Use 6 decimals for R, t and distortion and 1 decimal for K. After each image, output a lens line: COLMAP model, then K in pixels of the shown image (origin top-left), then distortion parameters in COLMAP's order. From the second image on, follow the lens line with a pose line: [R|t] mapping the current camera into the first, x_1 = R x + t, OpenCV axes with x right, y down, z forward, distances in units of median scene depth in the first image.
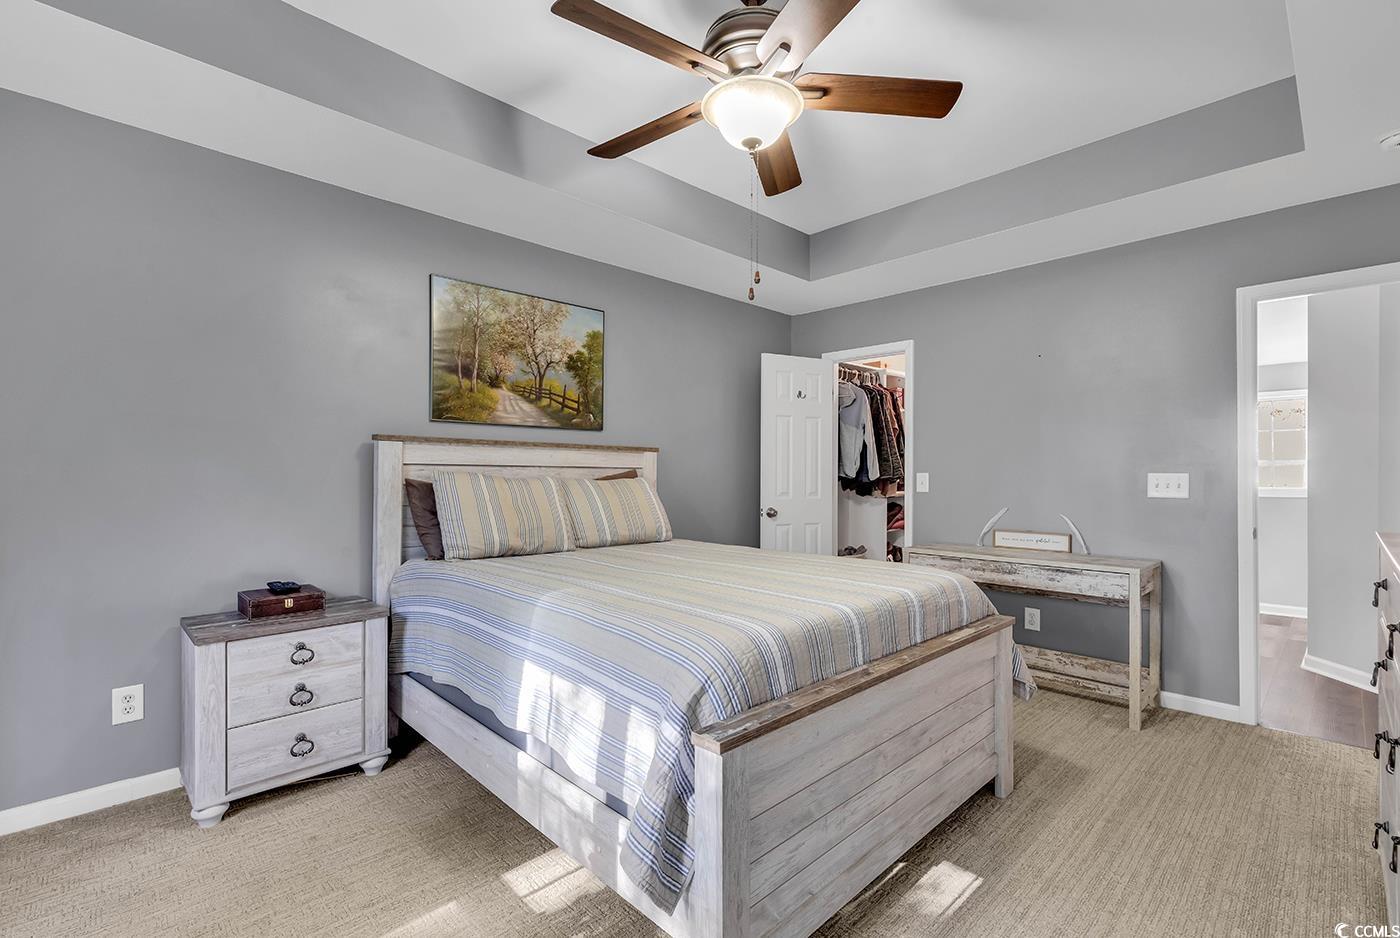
lens RADIAL K [[633.1, 0, 700.1], [0, 633.1, 473.5], [0, 0, 1]] dist [0.004929, -0.000658]
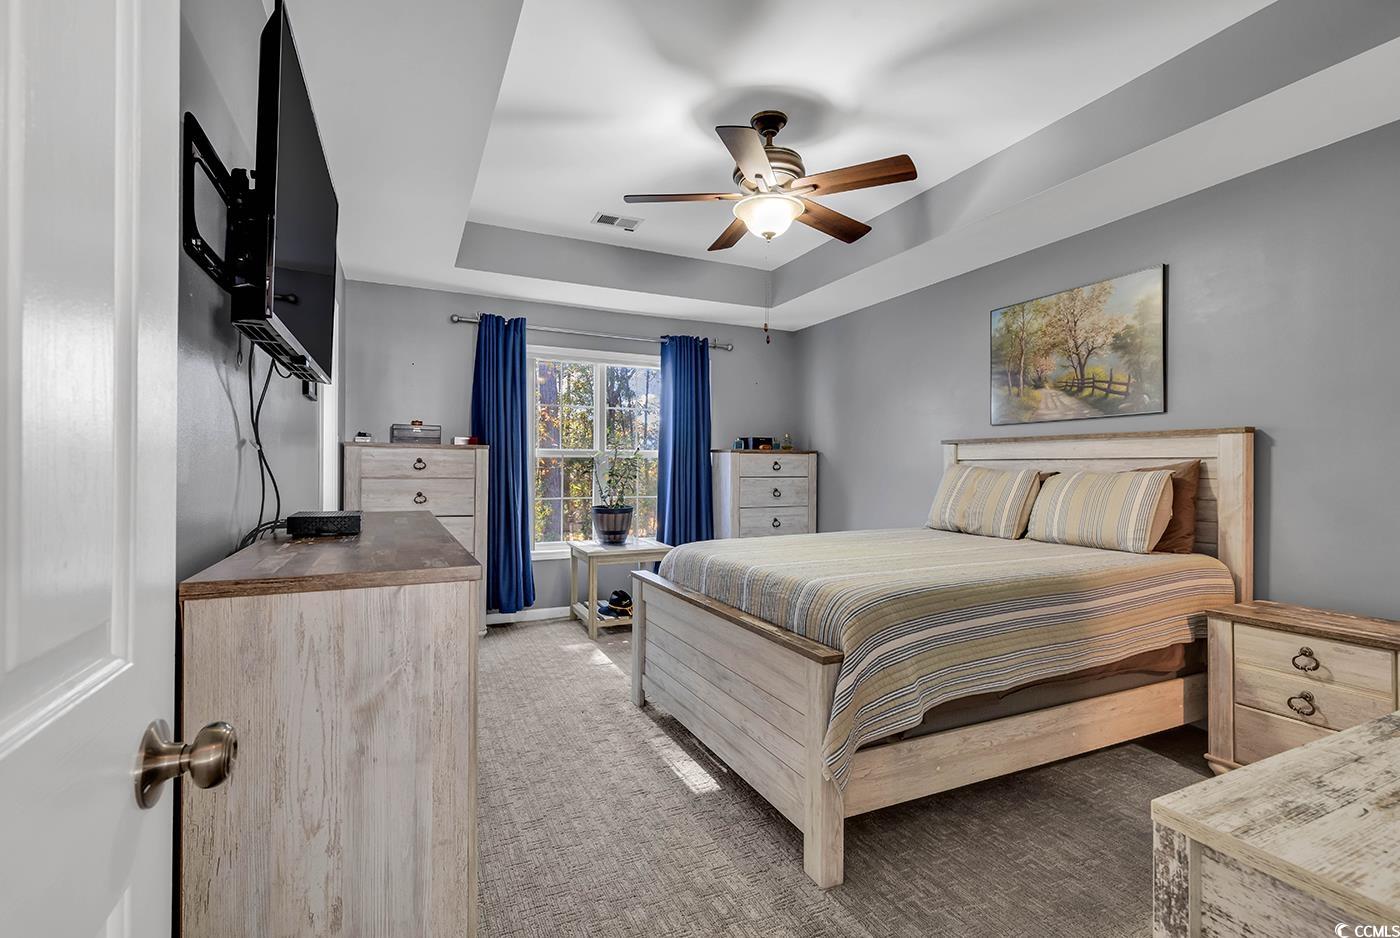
lens RADIAL K [[633.1, 0, 703.7], [0, 633.1, 466.2], [0, 0, 1]] dist [0.004929, -0.000658]
pose [[-0.330527, -0.005975, -0.943777, 0.862862], [0.000892, 0.999978, -0.006644, 0.005777], [0.943796, -0.003037, -0.330515, 0.773913]]
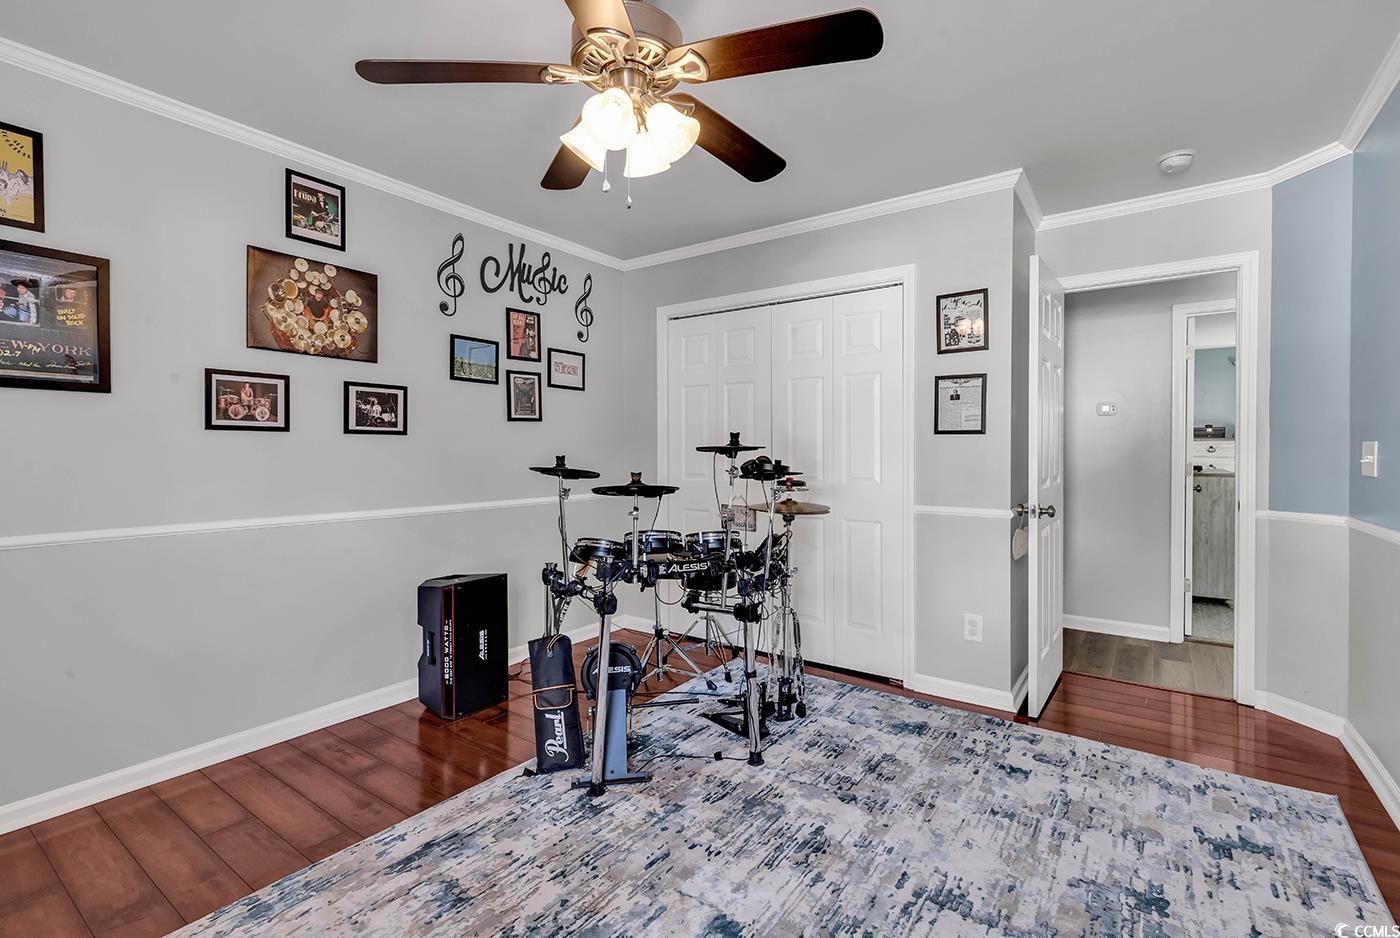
lens RADIAL K [[633.1, 0, 702.8], [0, 633.1, 464.3], [0, 0, 1]] dist [0.004929, -0.000658]
pose [[-0.986409, 0.000105, -0.164310, 2.901069], [-0.002238, 0.999898, 0.014075, 0.026216], [0.164295, 0.014251, -0.986308, 2.510407]]
